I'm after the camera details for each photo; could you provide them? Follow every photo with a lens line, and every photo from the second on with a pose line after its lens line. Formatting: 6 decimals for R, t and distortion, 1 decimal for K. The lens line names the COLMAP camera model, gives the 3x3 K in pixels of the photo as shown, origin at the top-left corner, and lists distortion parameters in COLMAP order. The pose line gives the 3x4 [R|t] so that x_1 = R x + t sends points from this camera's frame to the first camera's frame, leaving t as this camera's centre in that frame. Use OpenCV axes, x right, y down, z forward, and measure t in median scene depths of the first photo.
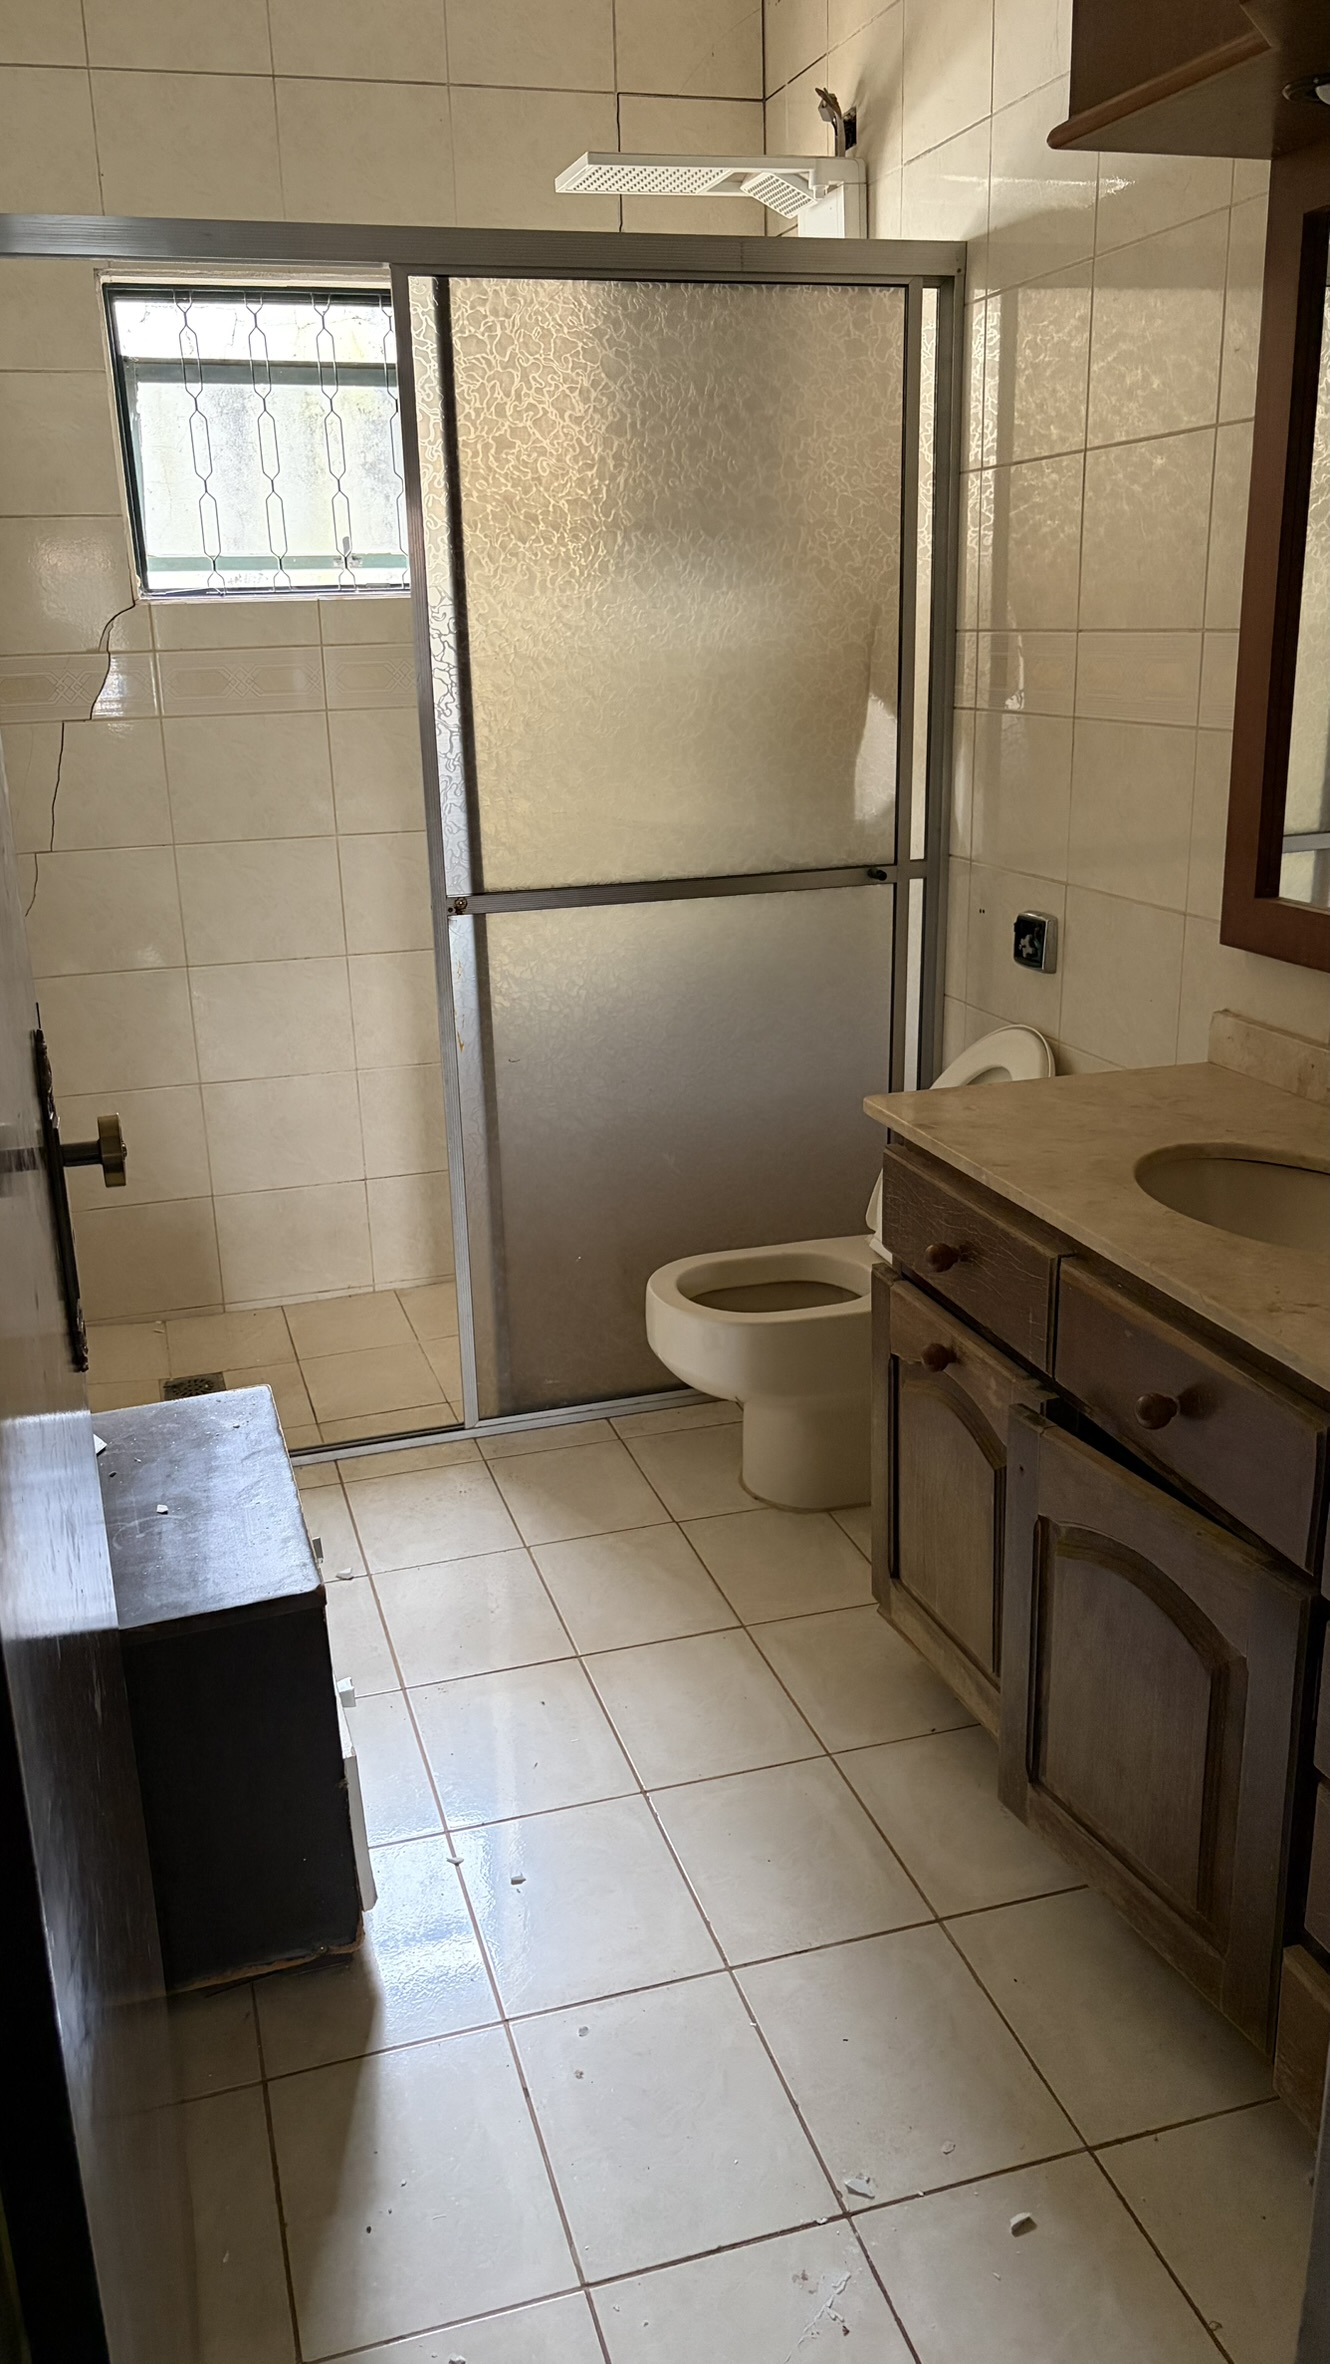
lens RADIAL K [[1794.4, 0, 663.8], [0, 1794.4, 1178.6], [0, 0, 1]] dist [0.049048, -0.046393]
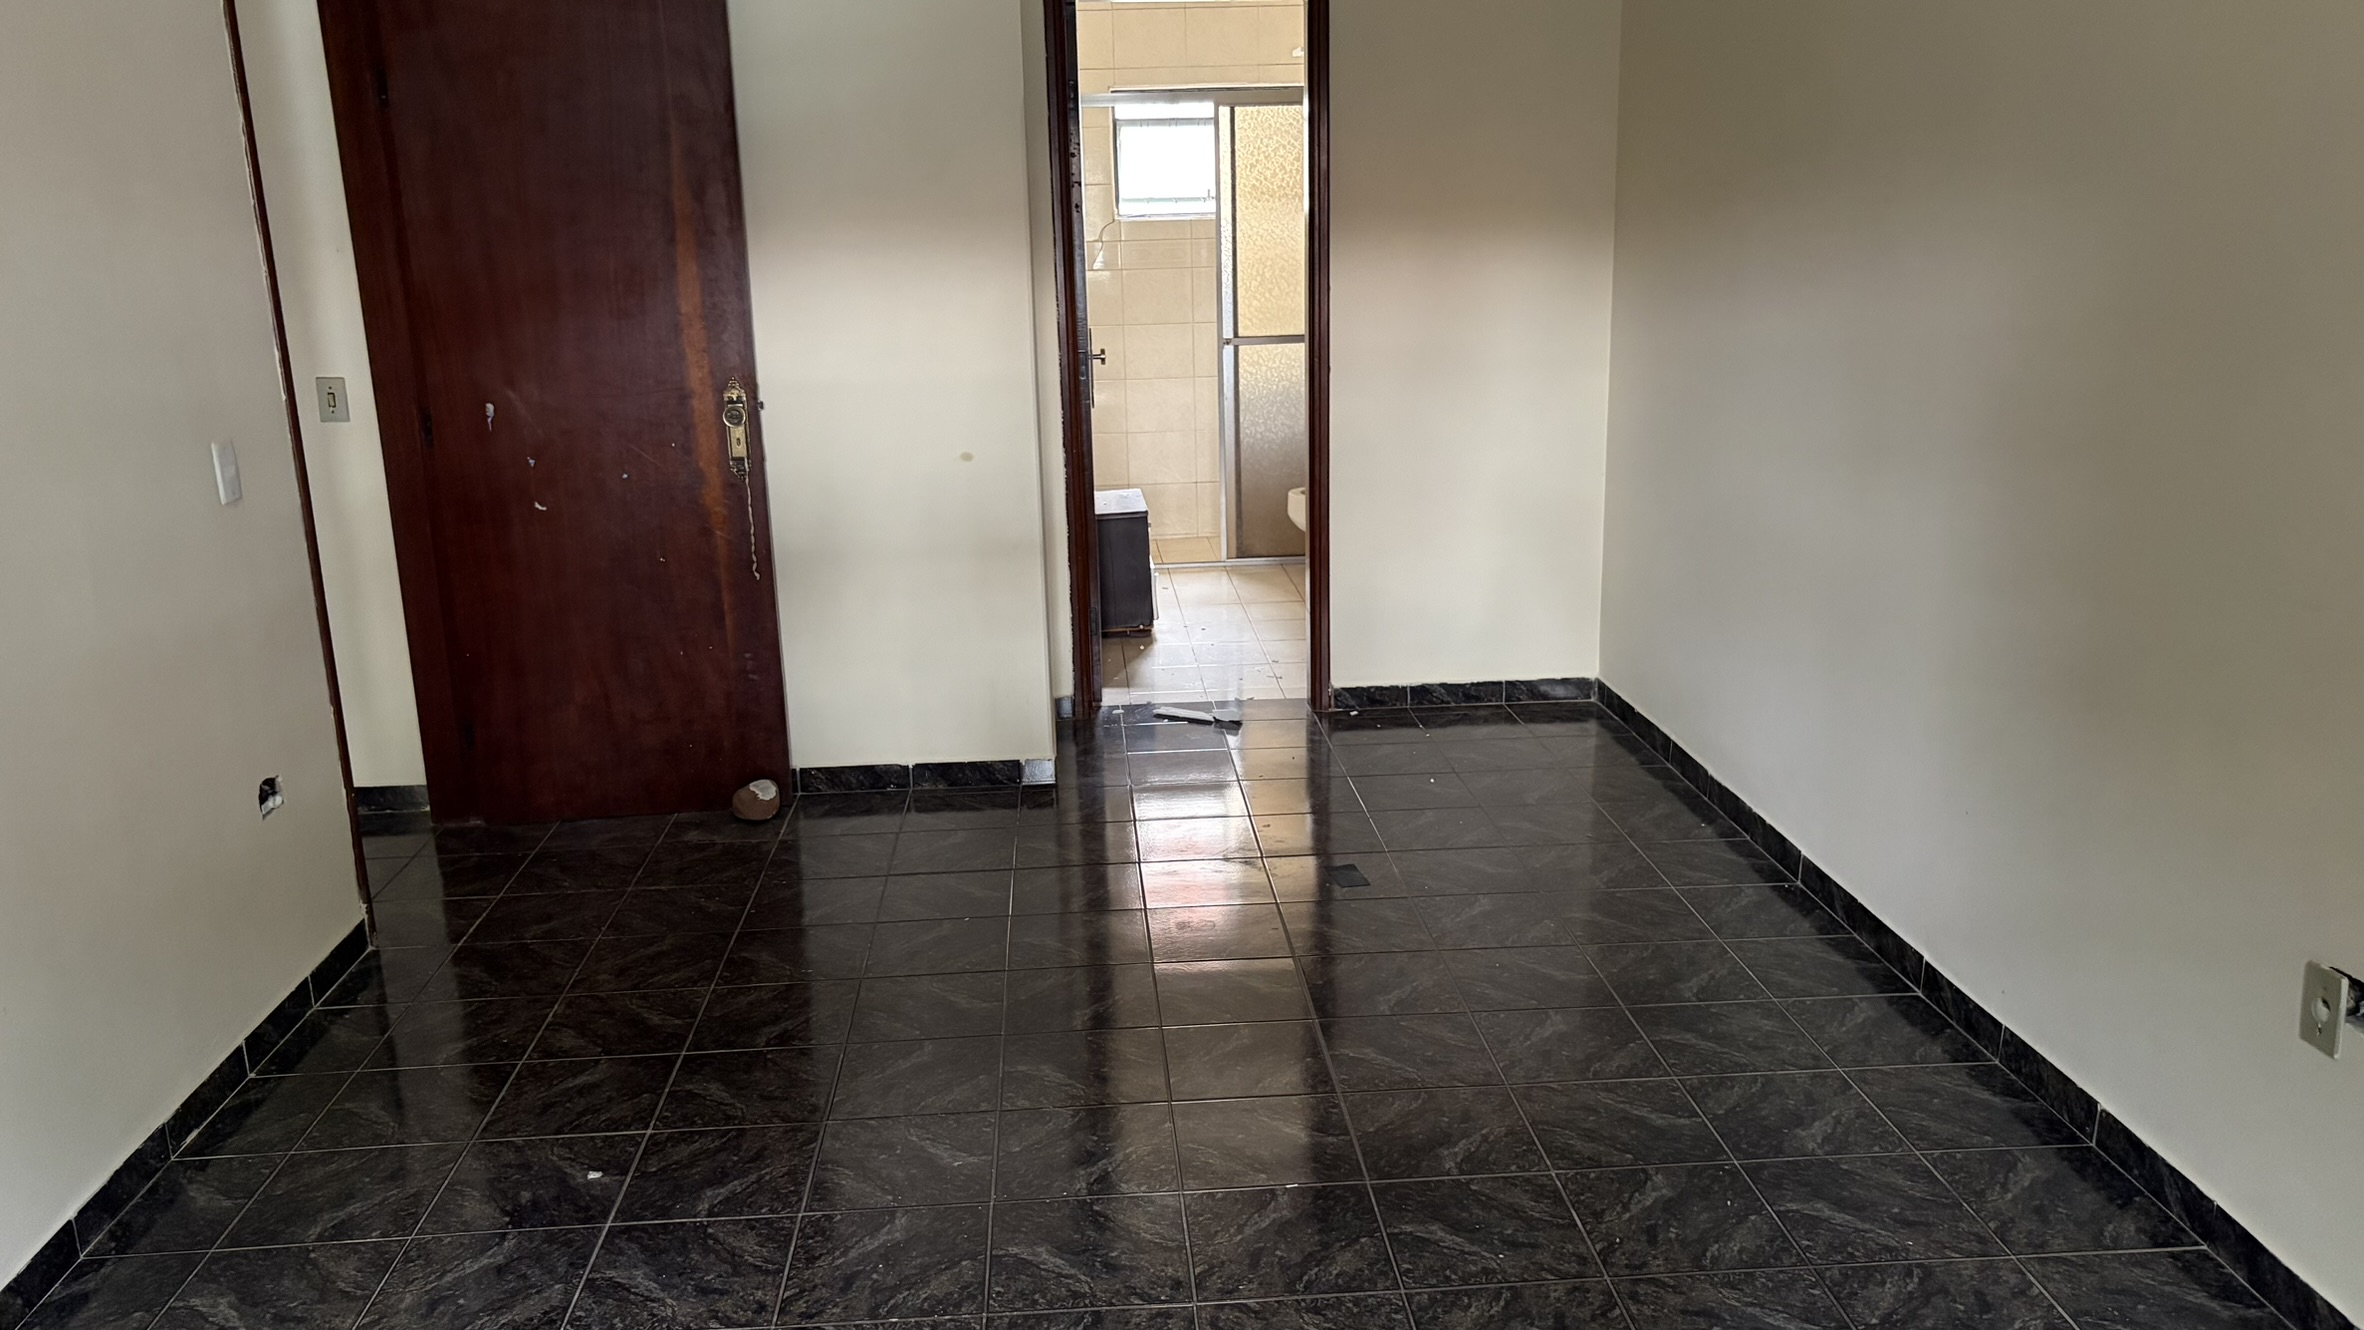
lens RADIAL K [[1794.4, 0, 1184.4], [0, 1794.4, 669.0], [0, 0, 1]] dist [0.049048, -0.046393]
pose [[0.973470, 0.058579, -0.221188, 0.413348], [-0.067655, 0.997140, -0.033673, 0.397248], [0.218583, 0.047744, 0.974650, -1.458973]]
